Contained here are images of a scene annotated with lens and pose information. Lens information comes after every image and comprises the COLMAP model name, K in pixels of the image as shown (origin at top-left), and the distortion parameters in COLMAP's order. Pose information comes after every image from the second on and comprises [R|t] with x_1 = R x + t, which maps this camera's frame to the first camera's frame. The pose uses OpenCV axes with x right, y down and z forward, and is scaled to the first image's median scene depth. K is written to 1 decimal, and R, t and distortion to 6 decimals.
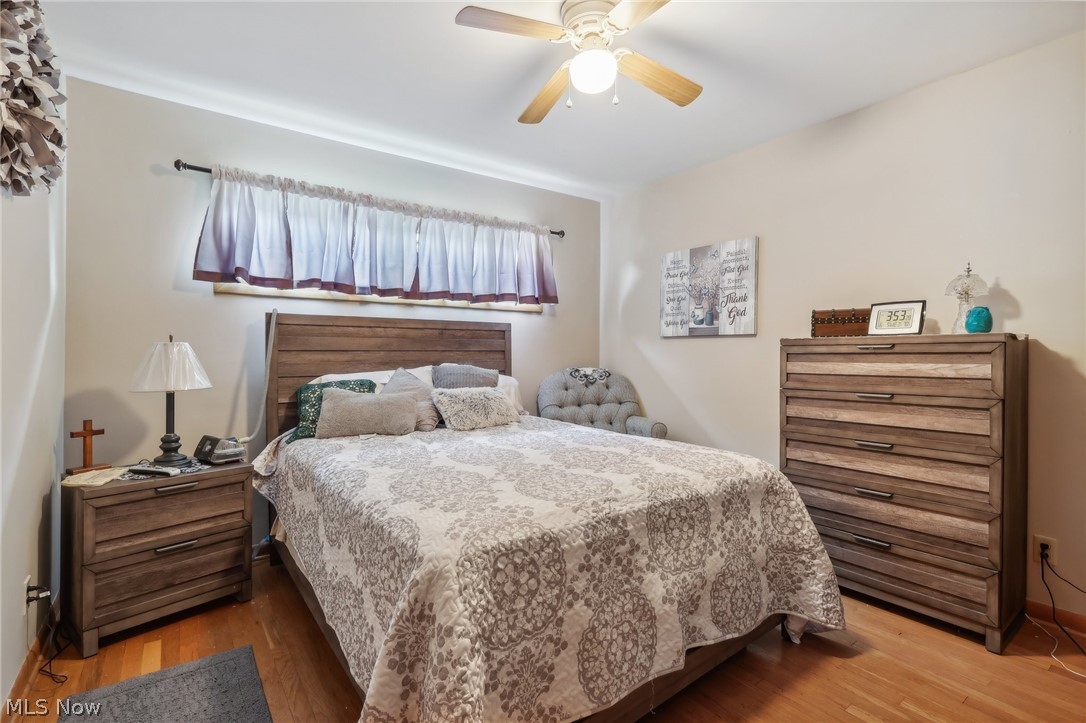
lens RADIAL K [[499.0, 0, 544.1], [0, 499.0, 358.1], [0, 0, 1]] dist [-0.004329, -0.000229]
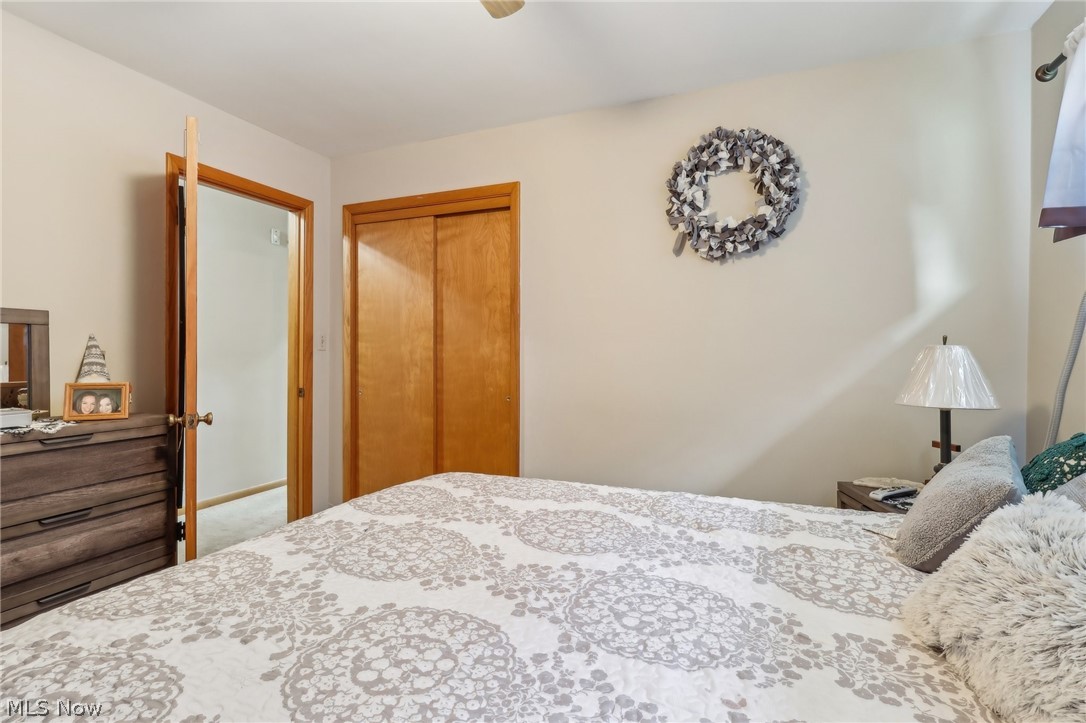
lens RADIAL K [[499.0, 0, 548.1], [0, 499.0, 357.7], [0, 0, 1]] dist [-0.004329, -0.000229]
pose [[-0.855892, -0.003667, -0.517142, 0.165606], [-0.007833, 0.999952, 0.005873, -0.012030], [0.517095, 0.009077, -0.855880, 1.540640]]
